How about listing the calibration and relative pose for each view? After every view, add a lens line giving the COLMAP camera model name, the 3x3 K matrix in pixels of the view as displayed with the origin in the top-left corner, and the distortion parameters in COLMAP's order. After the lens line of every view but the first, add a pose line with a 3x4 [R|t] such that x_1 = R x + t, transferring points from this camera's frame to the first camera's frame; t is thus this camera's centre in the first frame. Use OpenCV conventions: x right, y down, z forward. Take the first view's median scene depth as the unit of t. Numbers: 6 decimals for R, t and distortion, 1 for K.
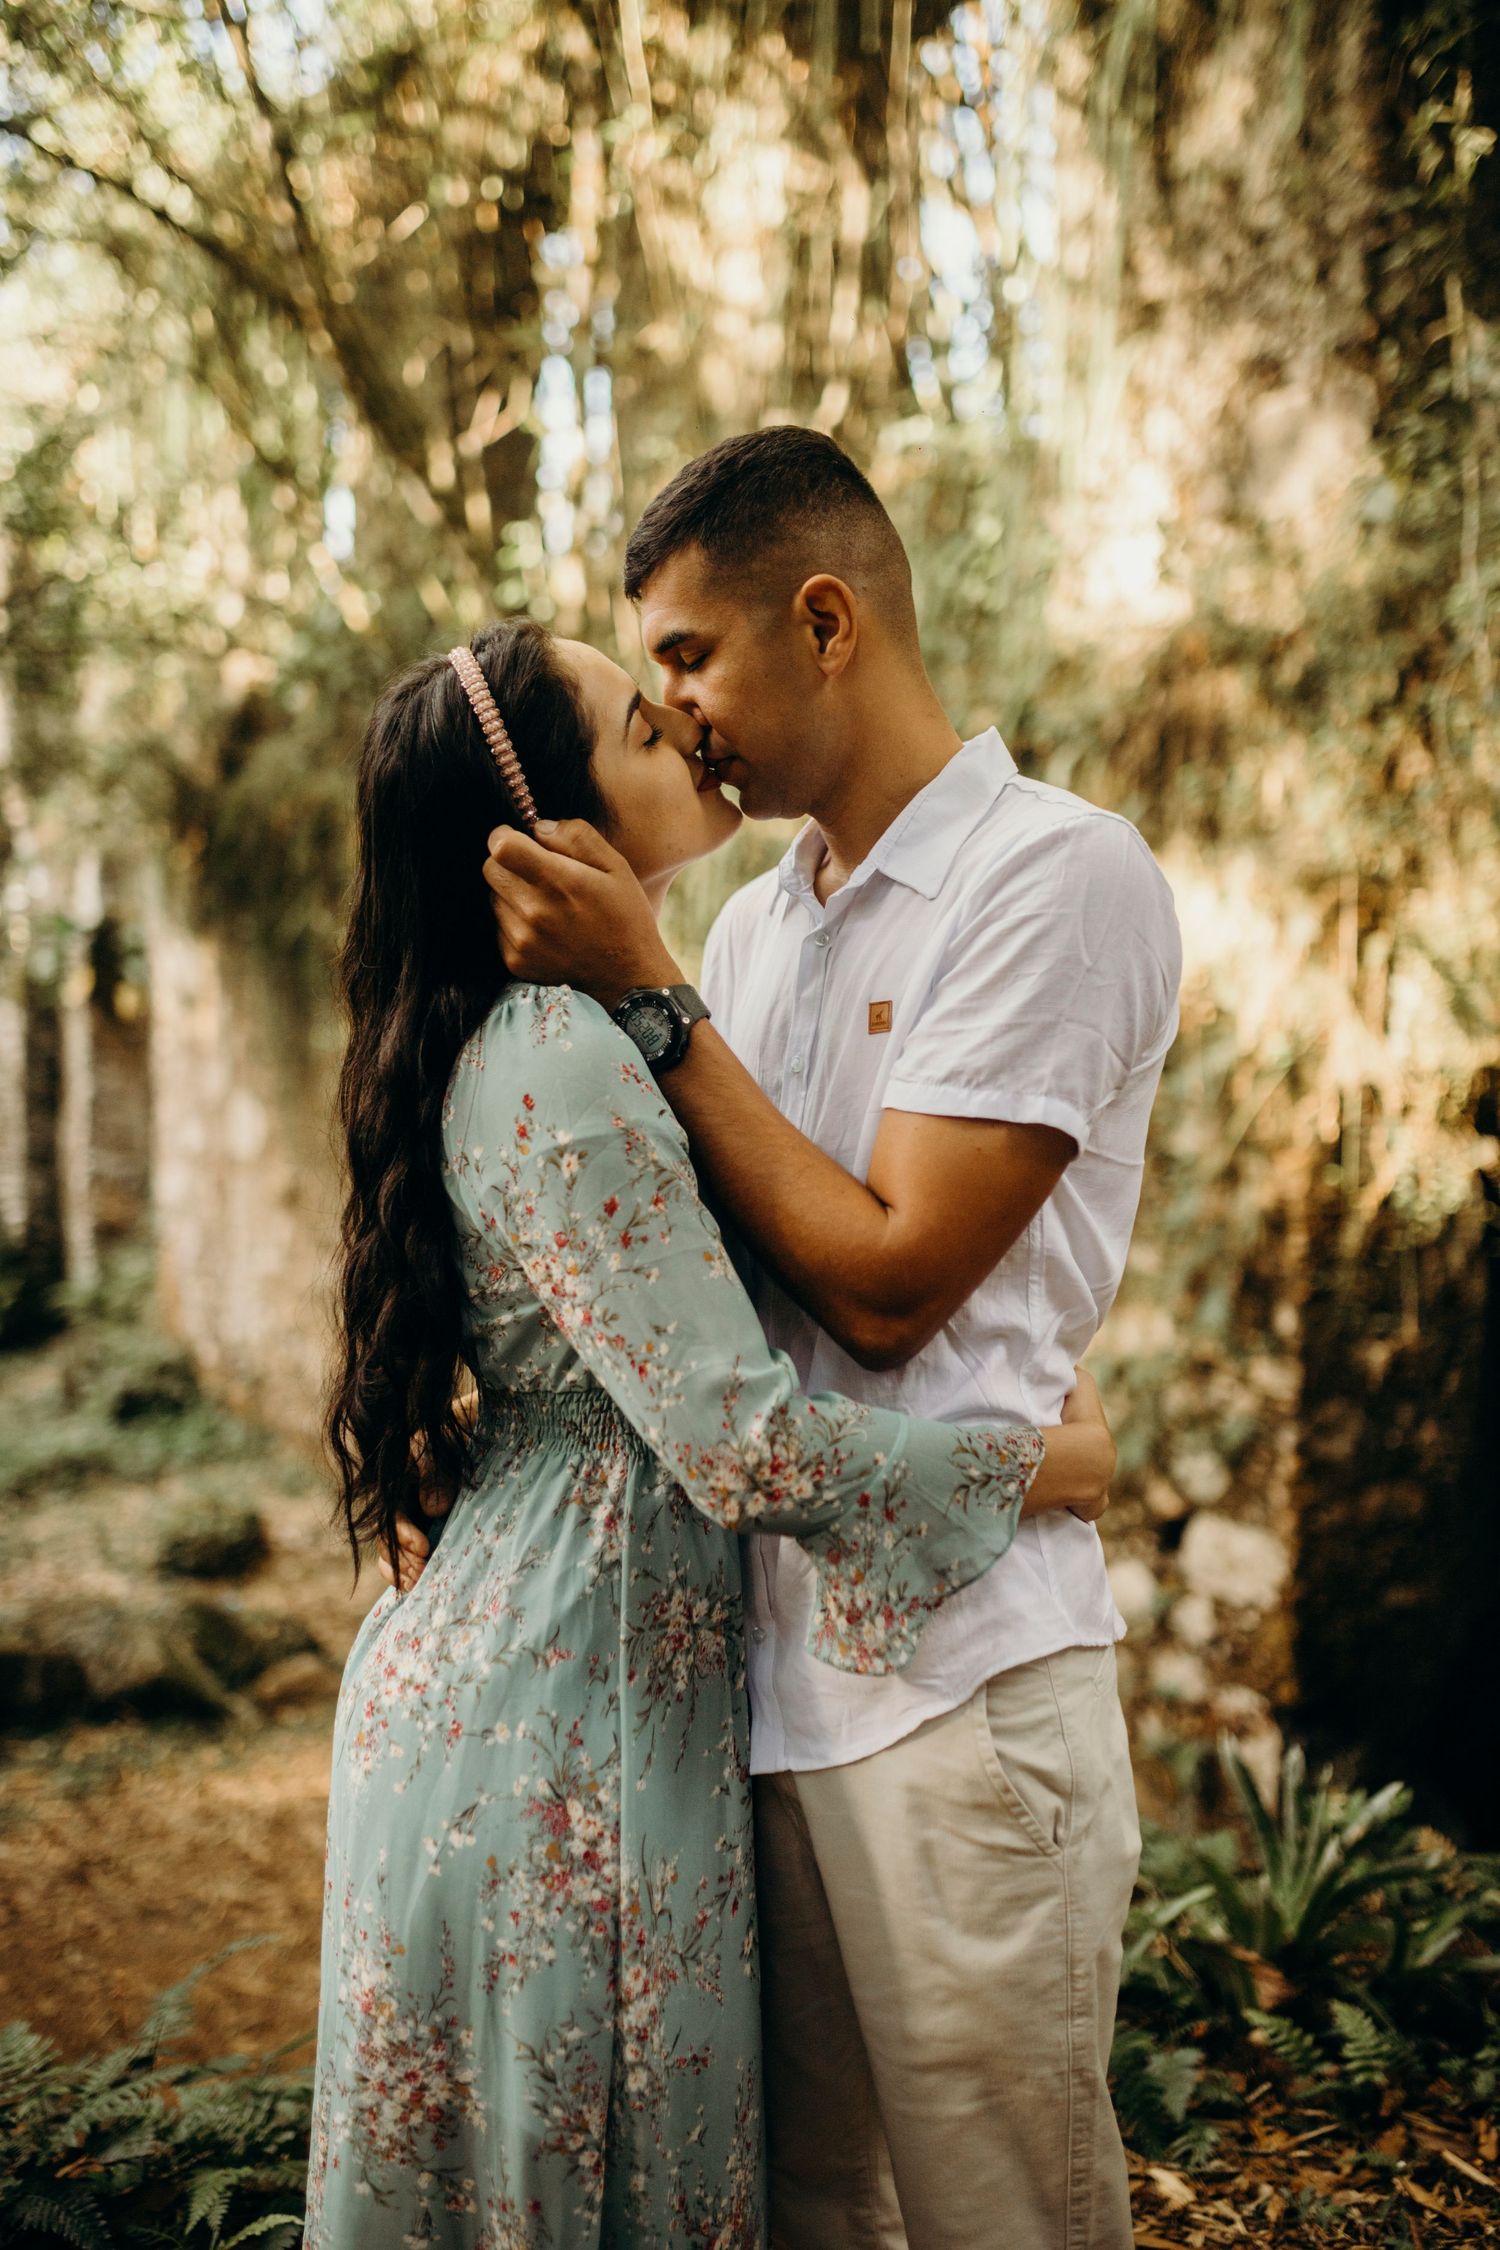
lens RADIAL K [[2139.4, 0, 746.2], [0, 2139.4, 1117.8], [0, 0, 1]] dist [-0.067015, 0.098945]
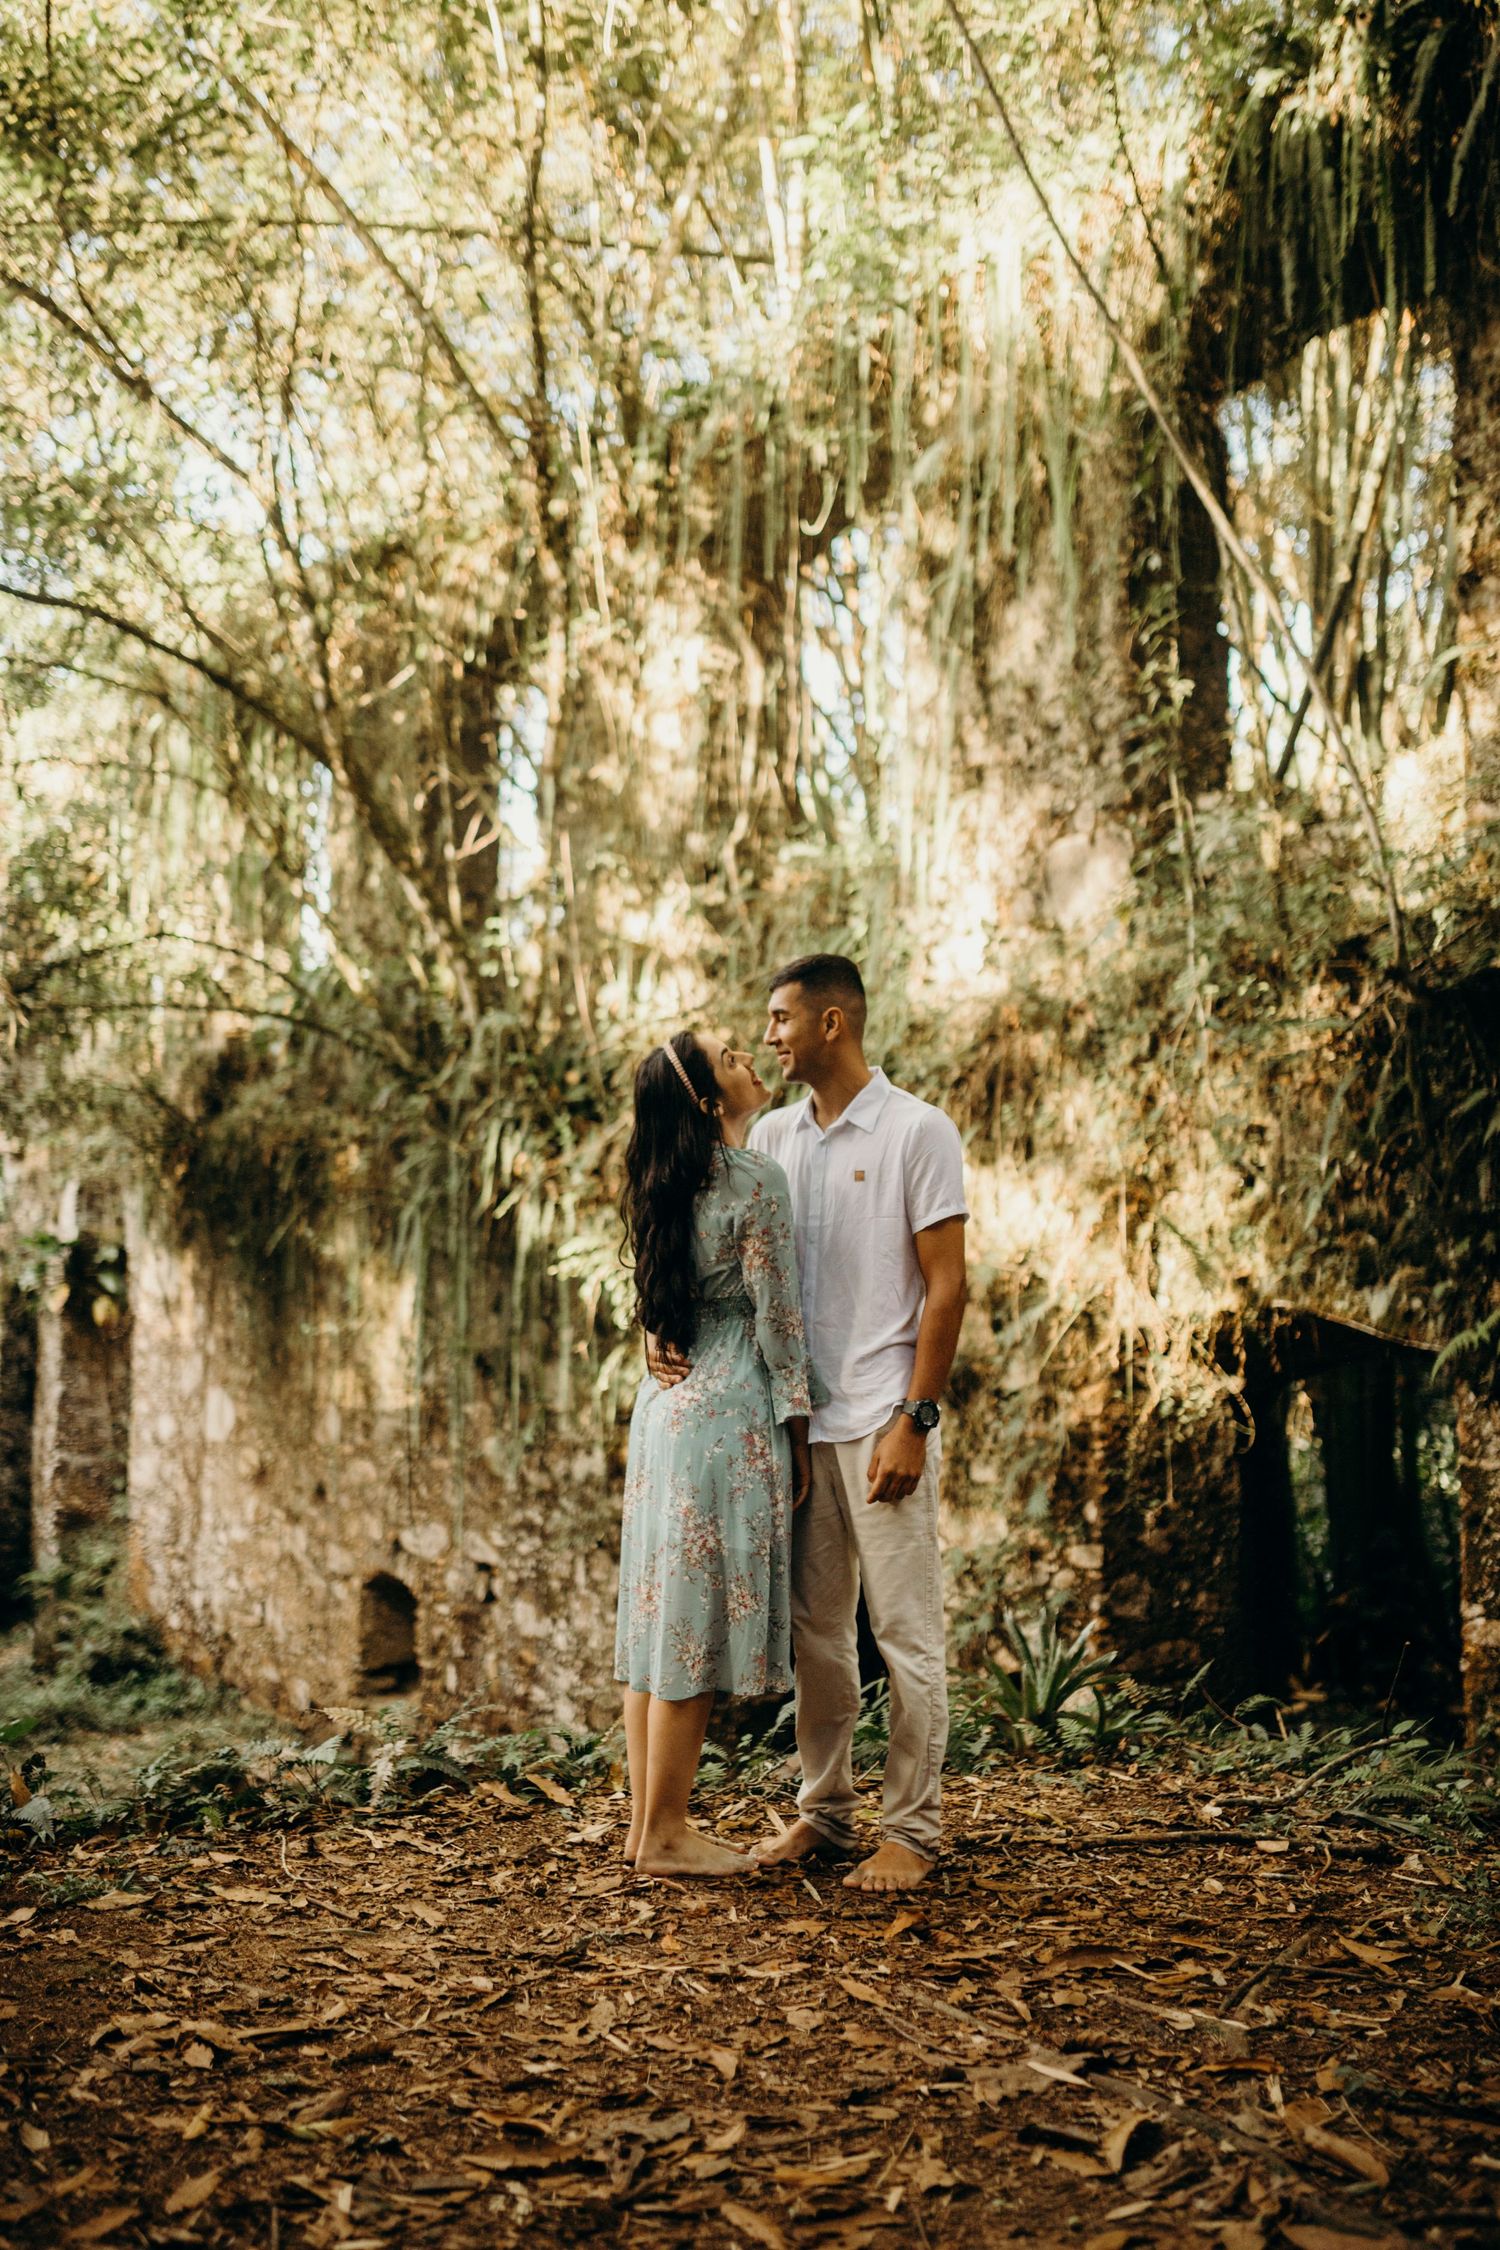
lens RADIAL K [[2139.4, 0, 746.2], [0, 2139.4, 1117.8], [0, 0, 1]] dist [-0.067015, 0.098945]
pose [[0.998175, 0.003250, 0.060308, -0.132113], [0.006504, 0.986959, -0.160838, 0.197024], [-0.060044, 0.160936, 0.985137, -1.032830]]
